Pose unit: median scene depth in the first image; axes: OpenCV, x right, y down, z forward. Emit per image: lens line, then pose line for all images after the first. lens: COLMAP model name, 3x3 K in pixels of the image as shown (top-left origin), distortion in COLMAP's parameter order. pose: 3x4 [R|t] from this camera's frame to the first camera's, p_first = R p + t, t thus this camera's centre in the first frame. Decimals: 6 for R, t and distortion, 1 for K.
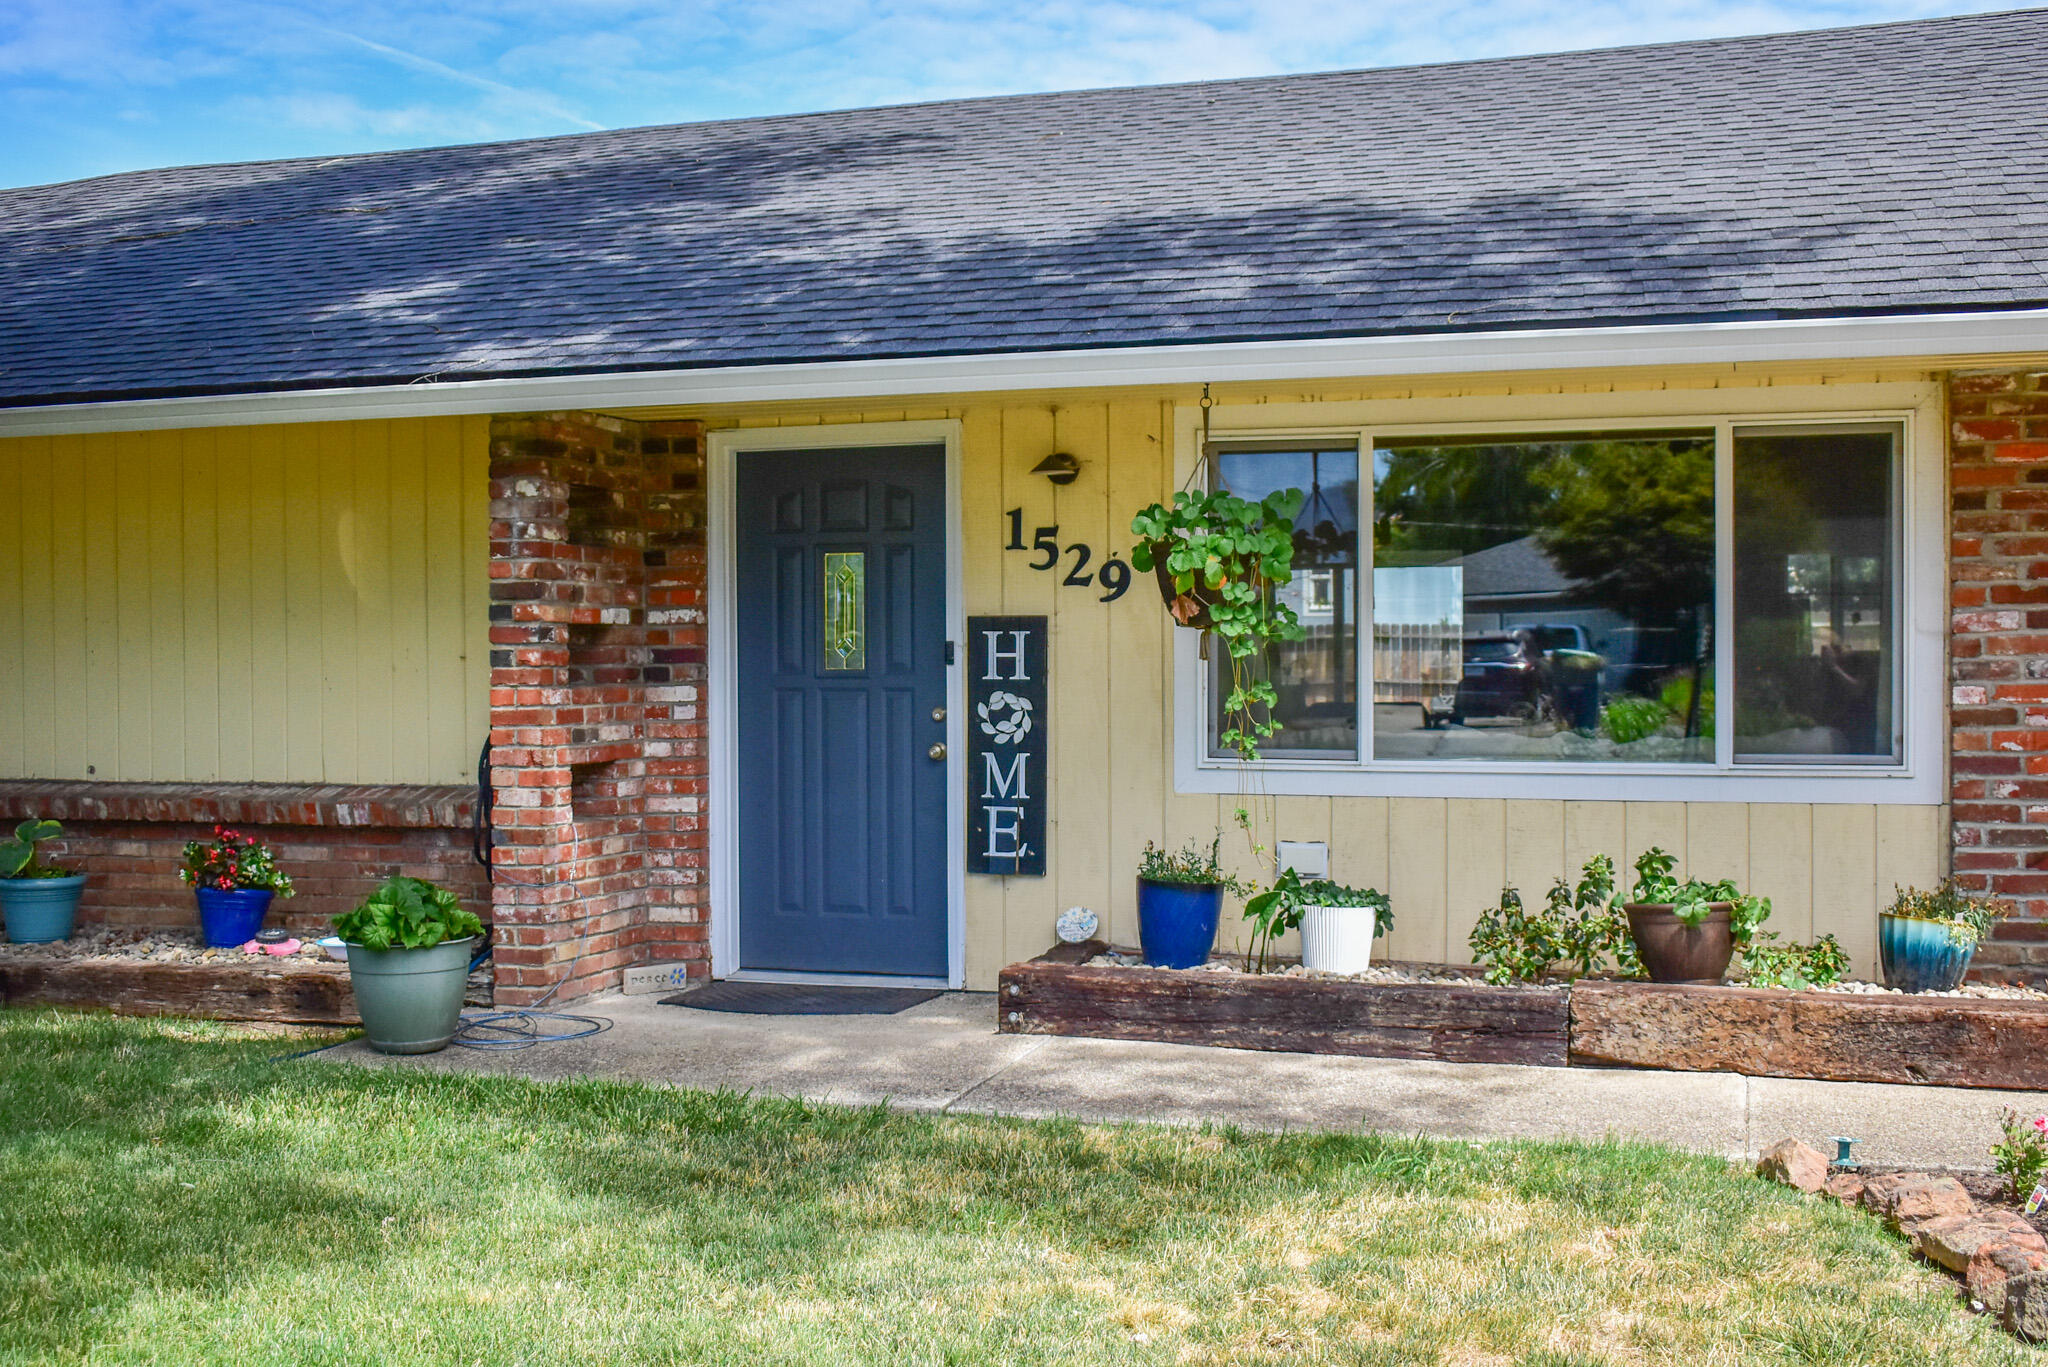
lens RADIAL K [[2331.8, 0, 1024.0], [0, 2331.8, 649.9], [0, 0, 1]] dist [-0.062243, 0.017900]
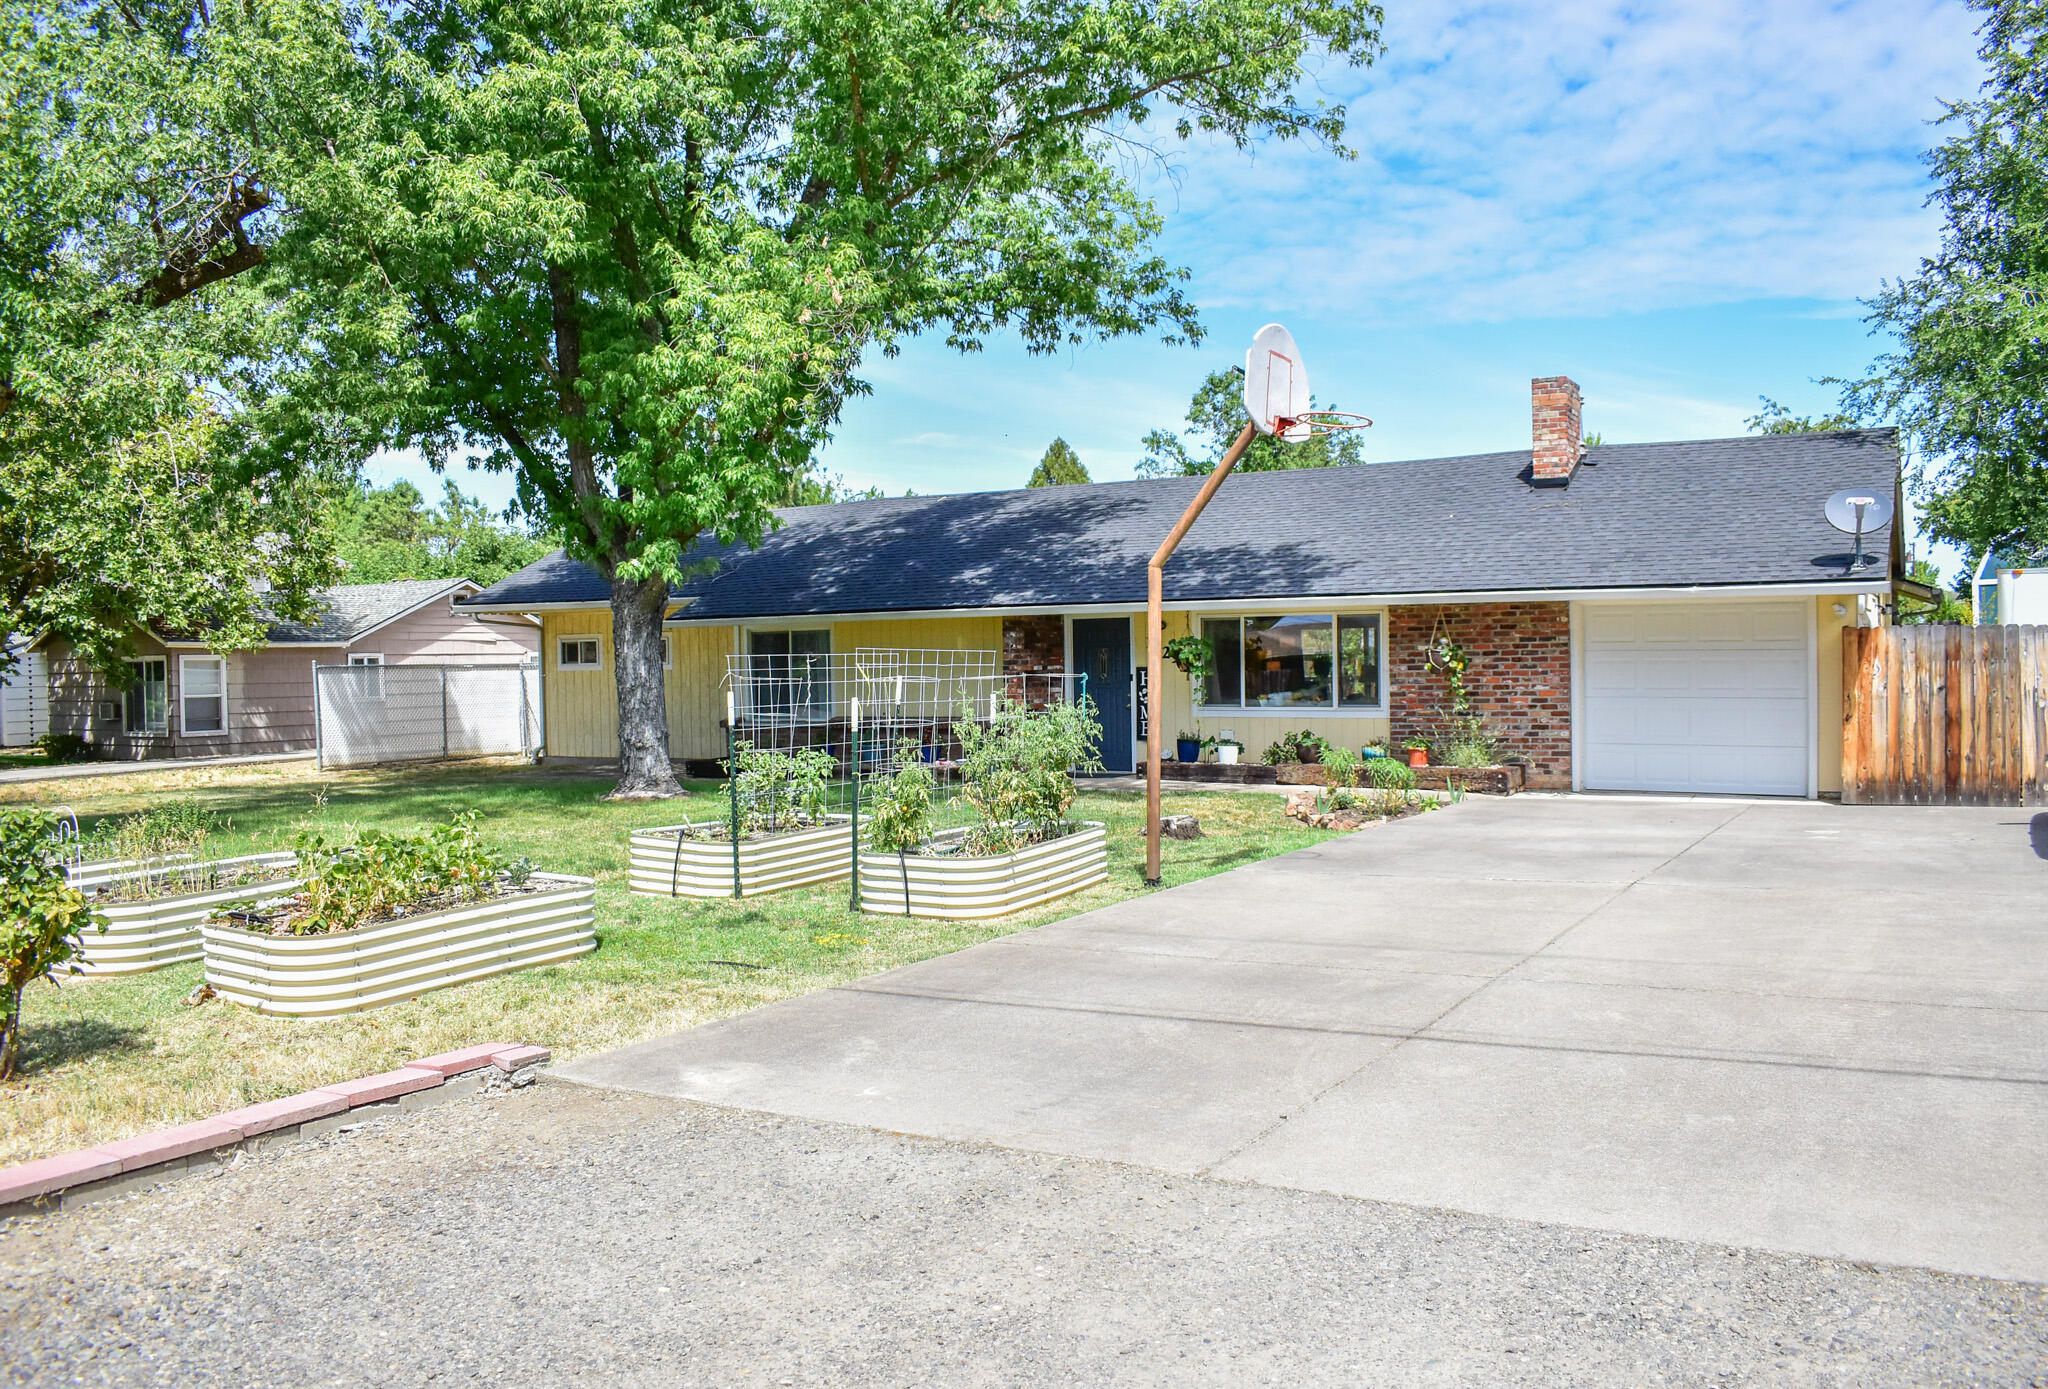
lens RADIAL K [[1677.8, 0, 1024.0], [0, 1677.8, 694.5], [0, 0, 1]] dist [-0.095254, 0.007370]
pose [[0.978938, -0.007787, -0.204011, 0.327917], [0.013897, 0.999496, 0.028537, -0.048069], [0.203686, -0.030771, 0.978553, -1.519608]]
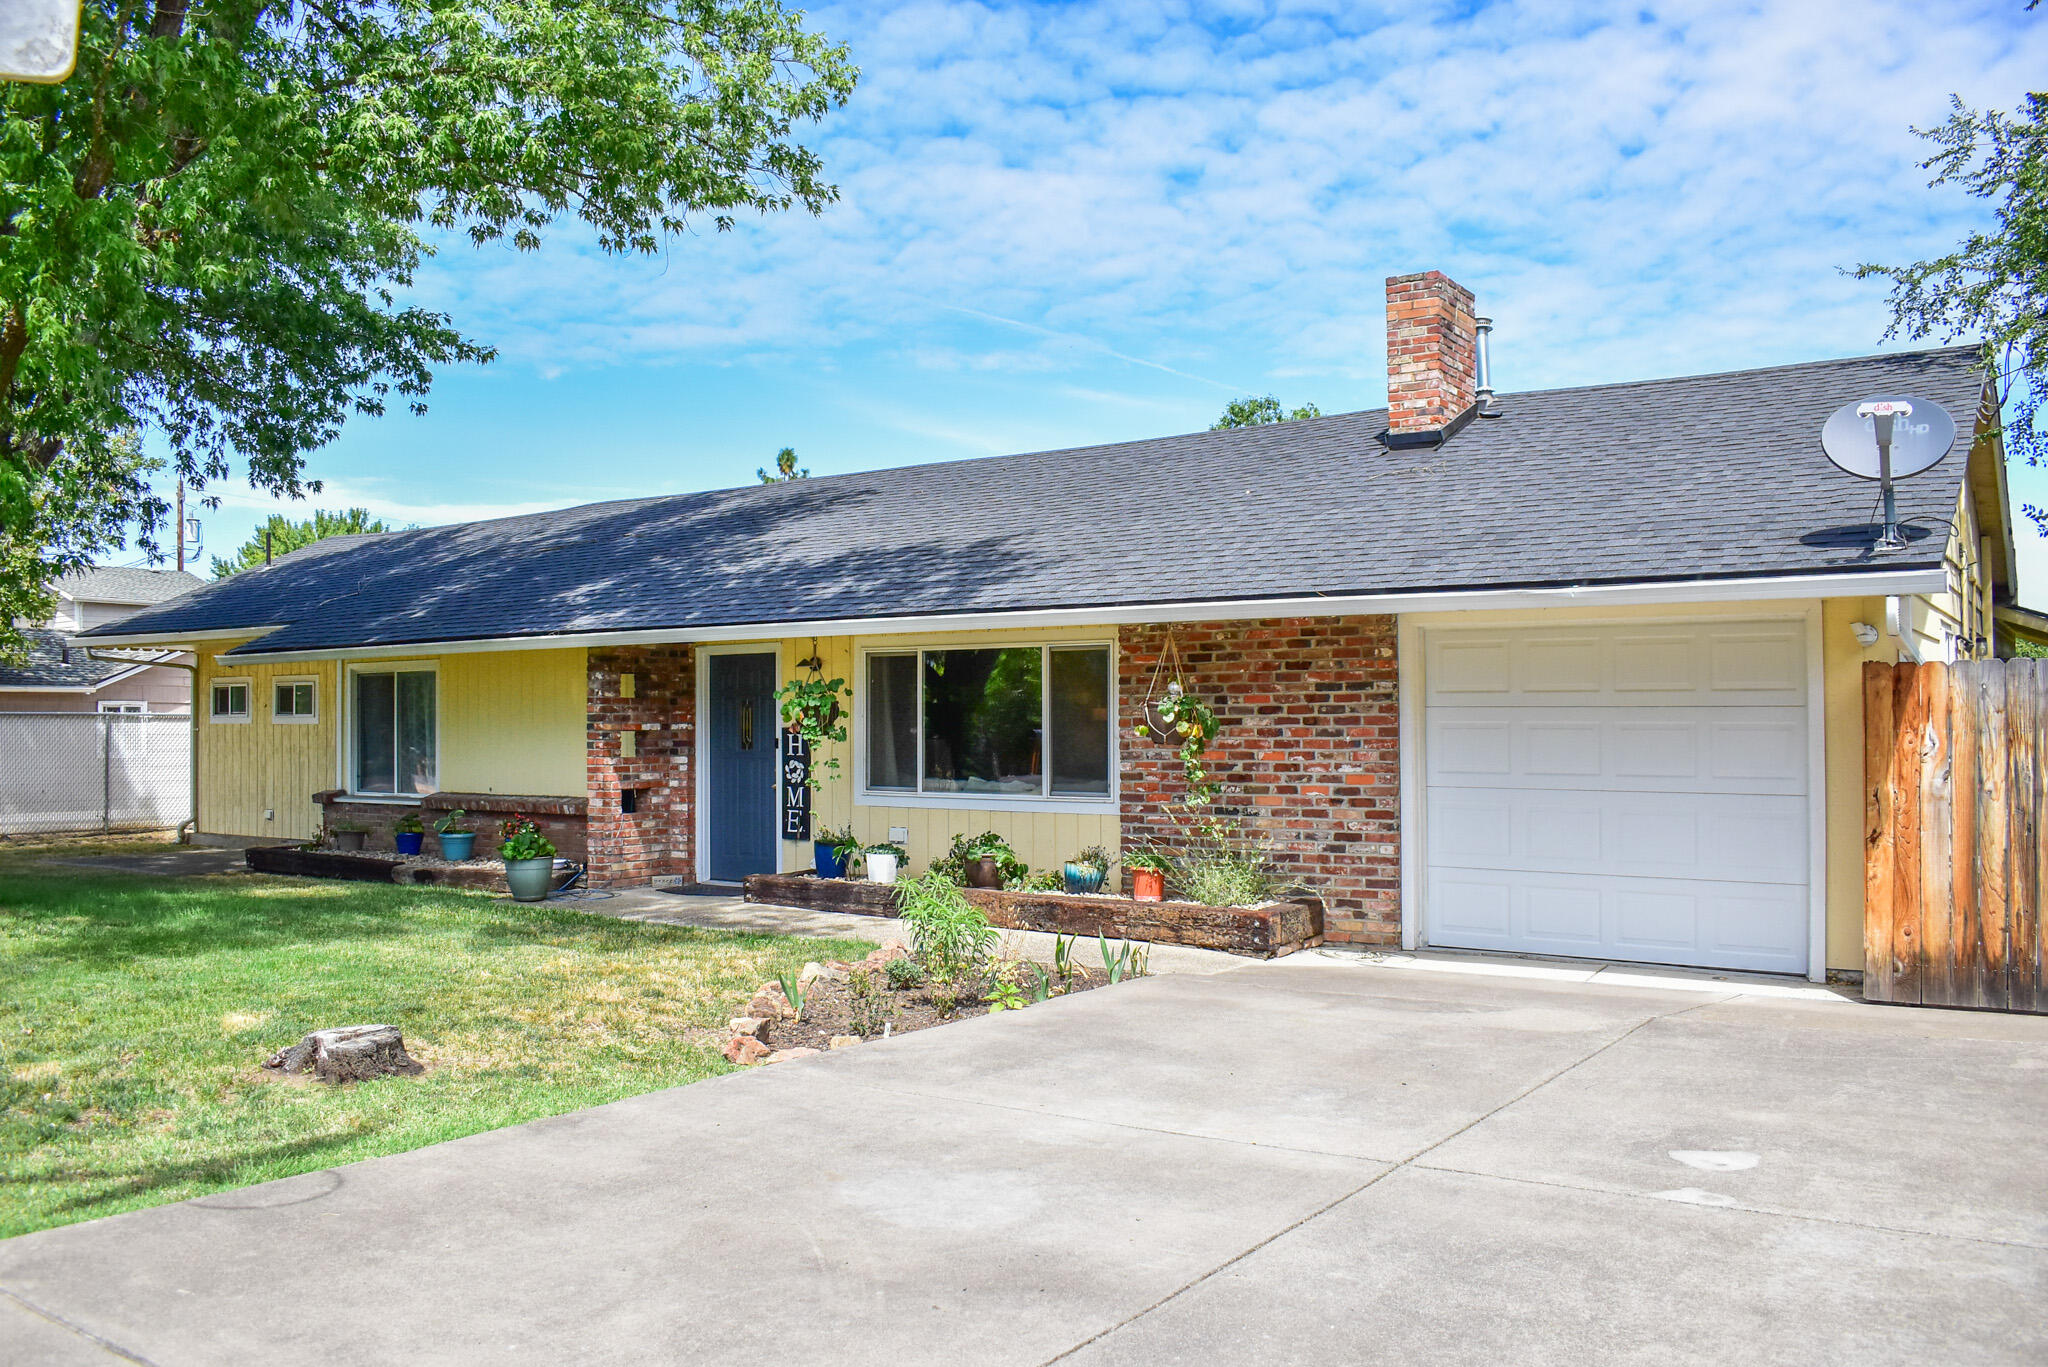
lens RADIAL K [[1648.3, 0, 1024.0], [0, 1648.3, 683.5], [0, 0, 1]] dist [-0.104356, 0.029846]
pose [[0.958976, -0.006806, -0.283407, 0.672837], [0.001897, 0.999843, -0.017593, -0.029165], [0.283482, 0.016333, 0.958838, -0.498976]]
